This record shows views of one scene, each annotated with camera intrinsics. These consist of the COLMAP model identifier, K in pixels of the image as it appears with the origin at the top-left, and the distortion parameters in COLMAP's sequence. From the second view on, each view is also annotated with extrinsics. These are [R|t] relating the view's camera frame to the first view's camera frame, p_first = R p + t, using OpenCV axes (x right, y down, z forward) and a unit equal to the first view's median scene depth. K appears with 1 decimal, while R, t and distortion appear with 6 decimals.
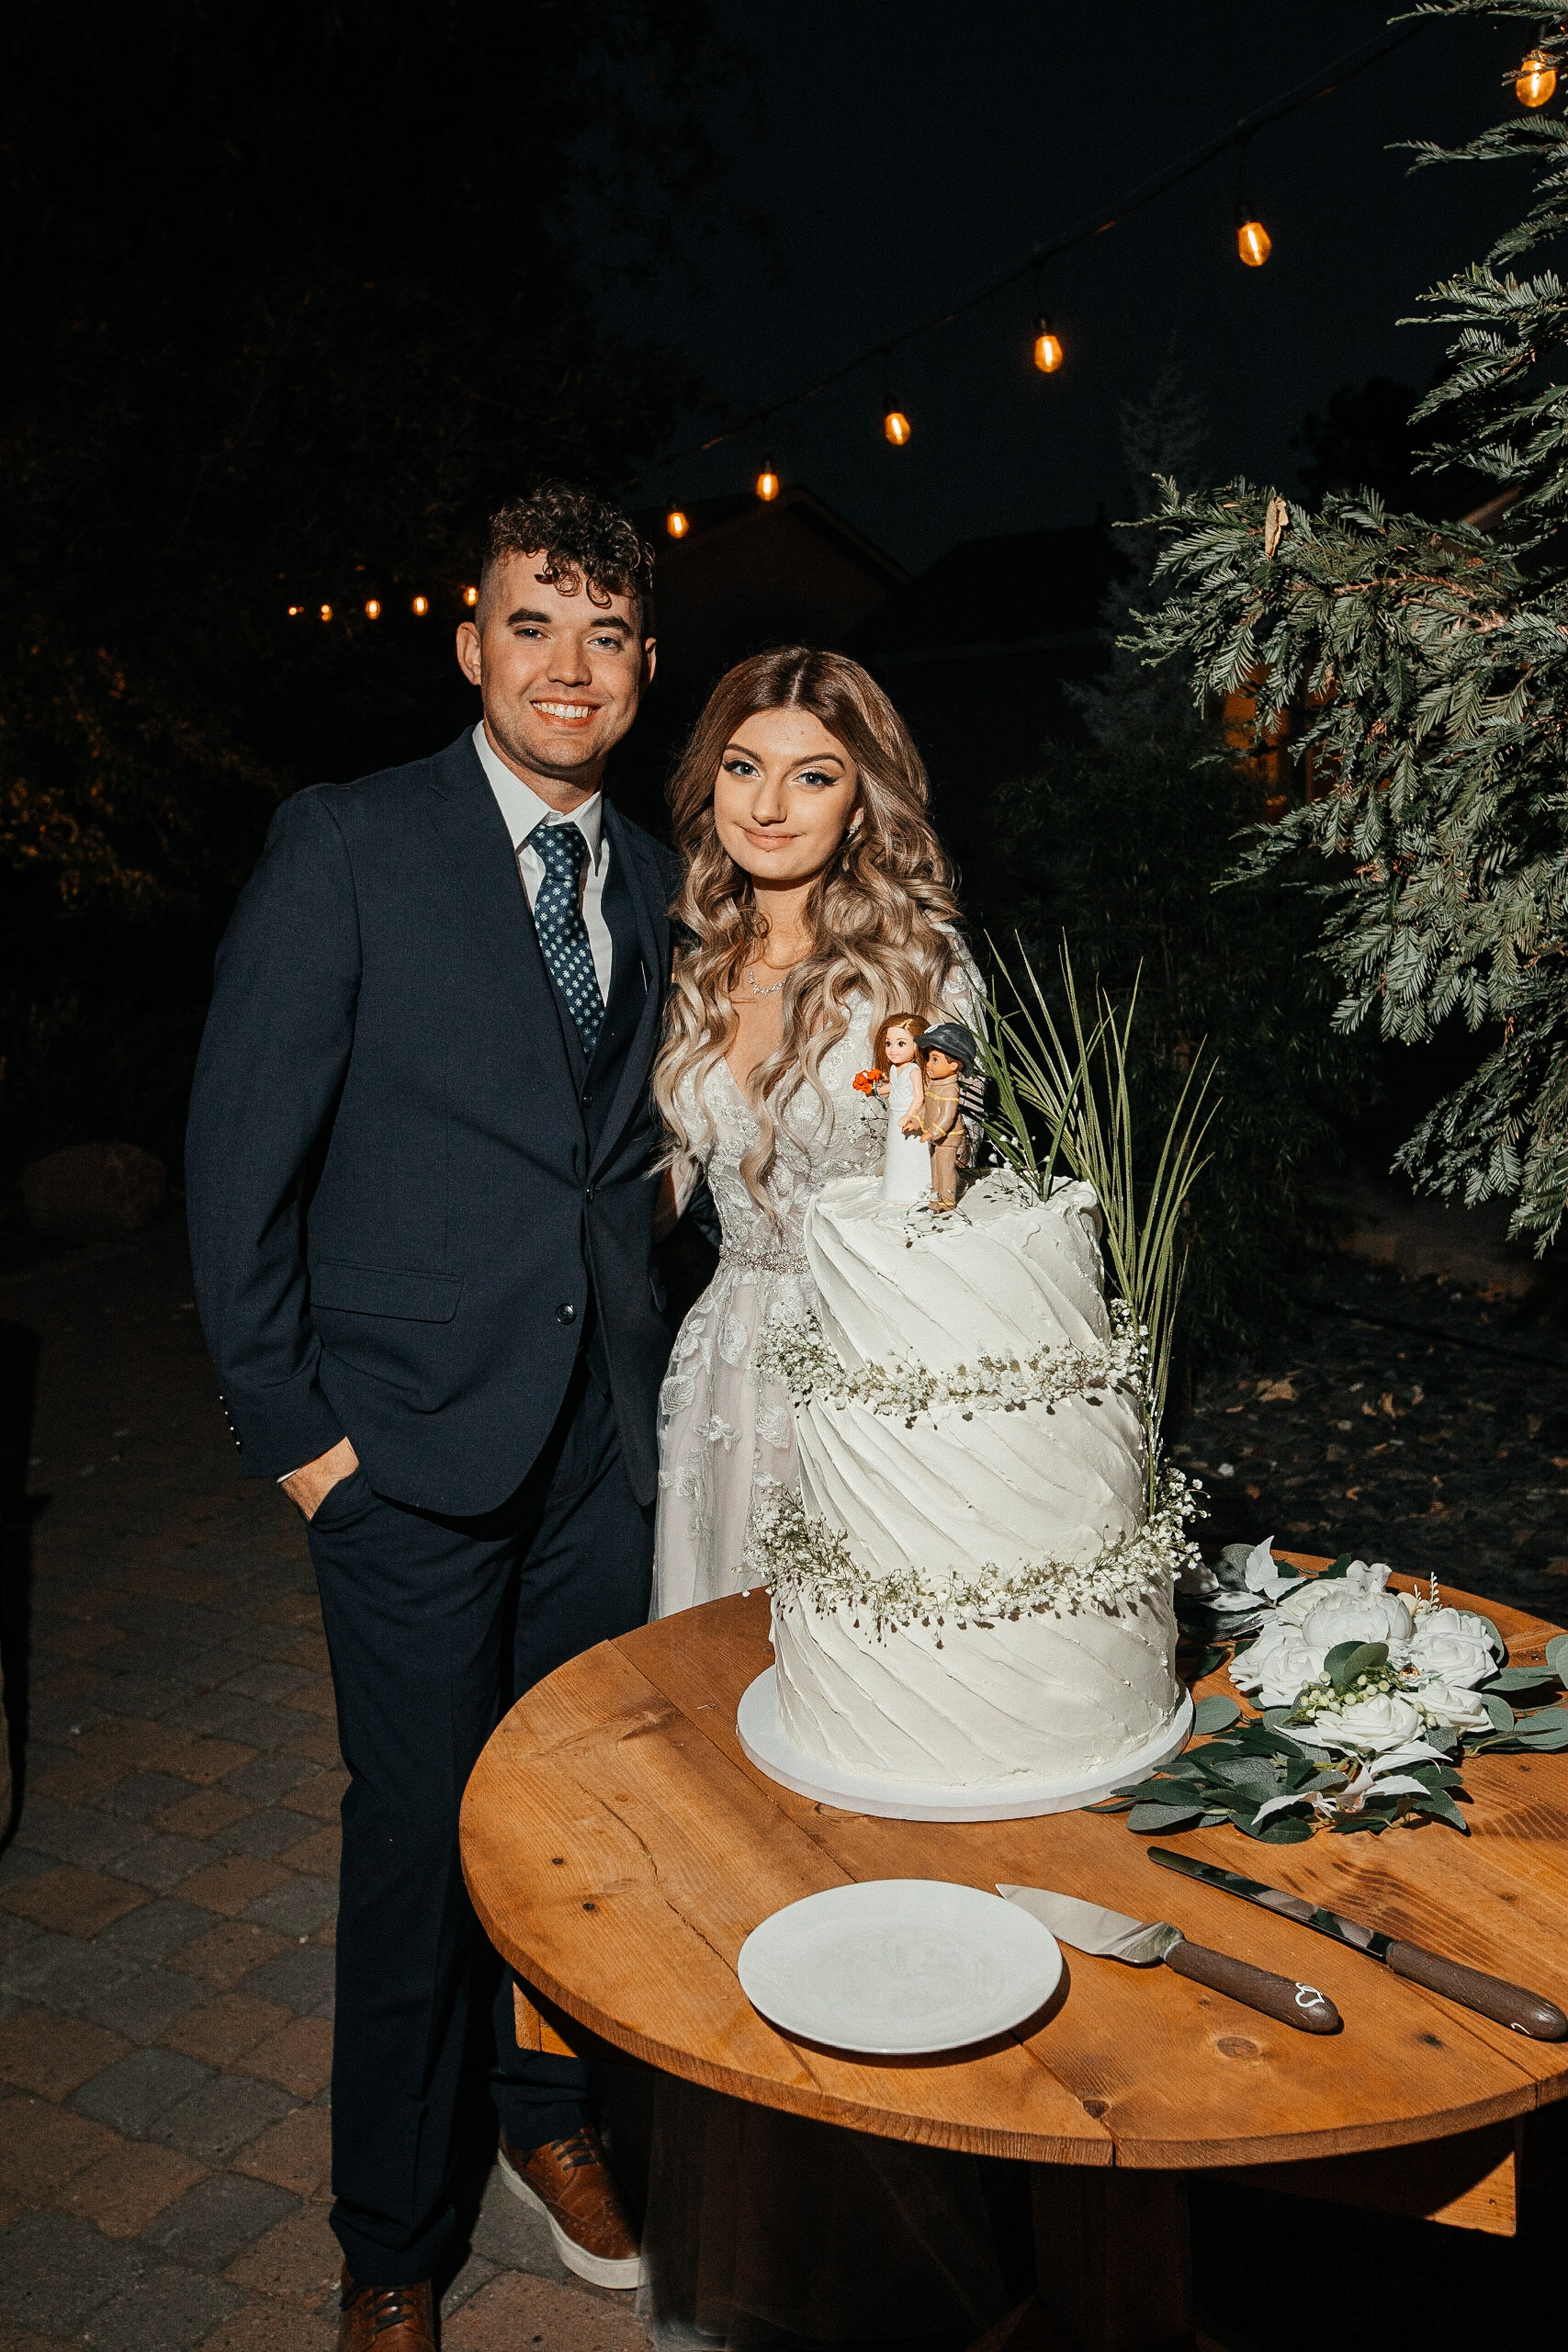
lens RADIAL K [[2233.9, 0, 766.4], [0, 2233.9, 1188.2], [0, 0, 1]] dist [0.056902, 0.000000]
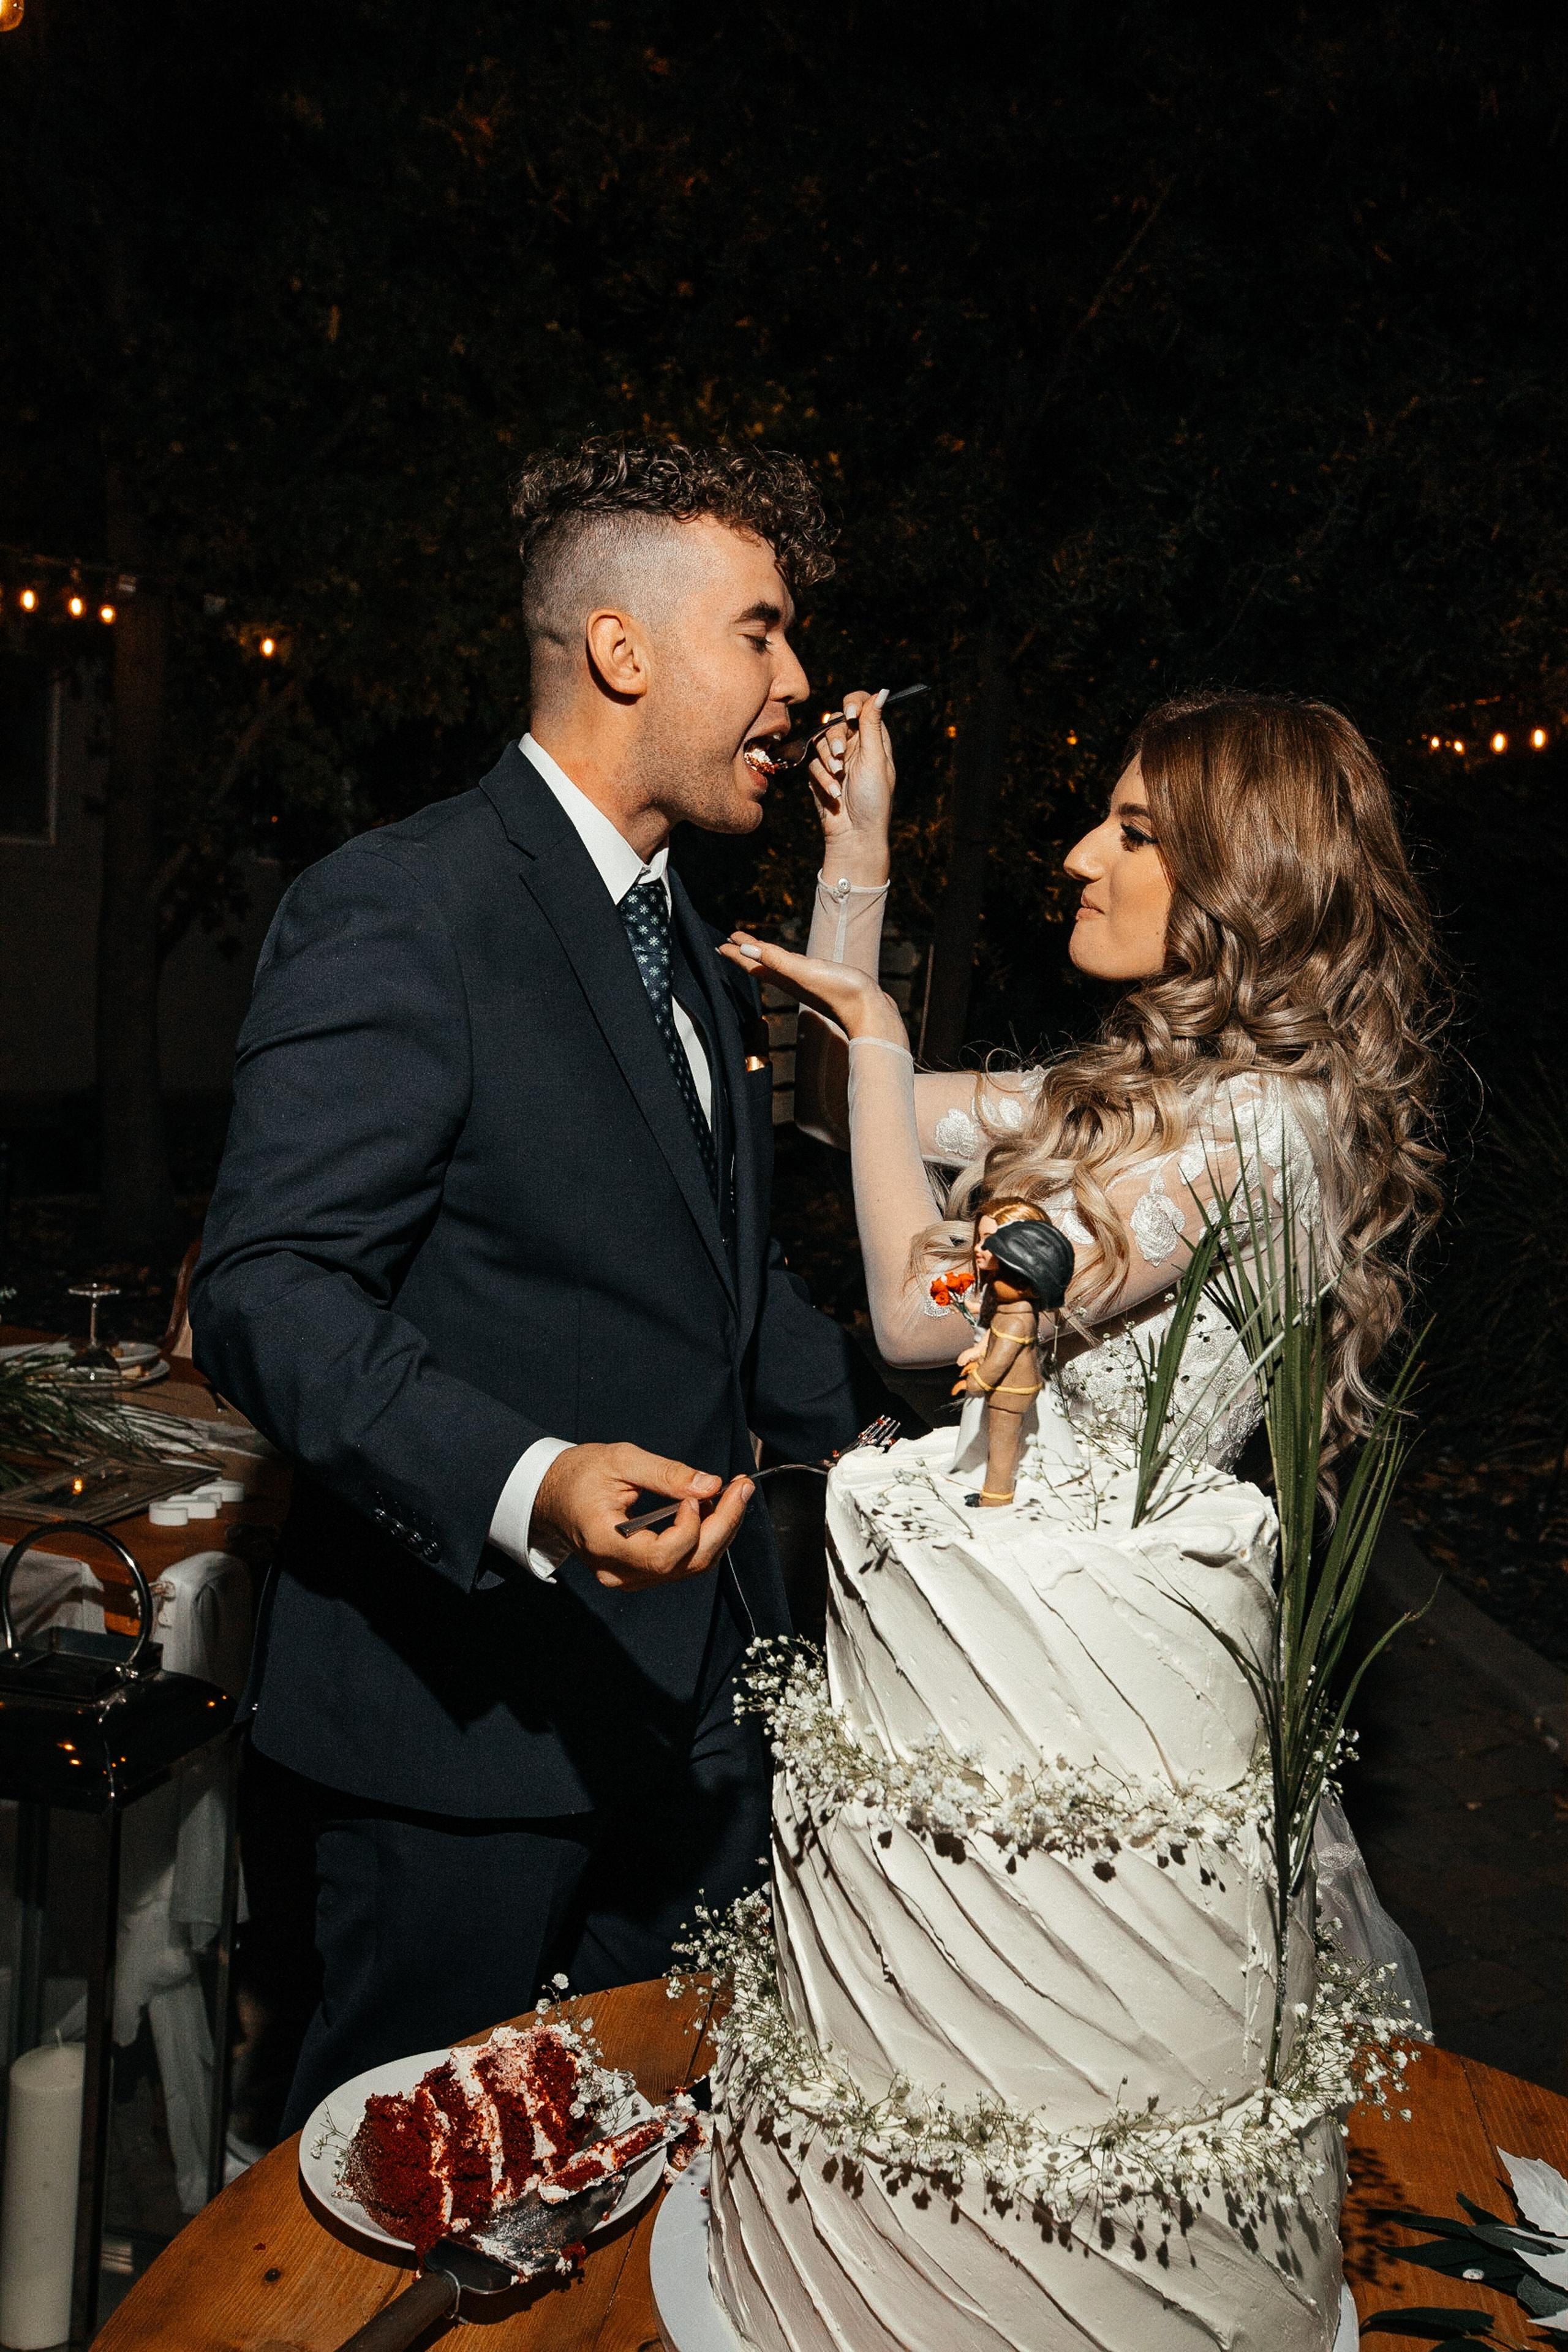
lens RADIAL K [[2233.9, 0, 794.3], [0, 2233.9, 1168.1], [0, 0, 1]] dist [0.056902, 0.000000]
pose [[0.855585, 0.149333, -0.495656, 0.321889], [-0.184996, 0.982462, -0.023334, -0.053394], [0.483478, 0.111659, 0.868206, 0.391674]]
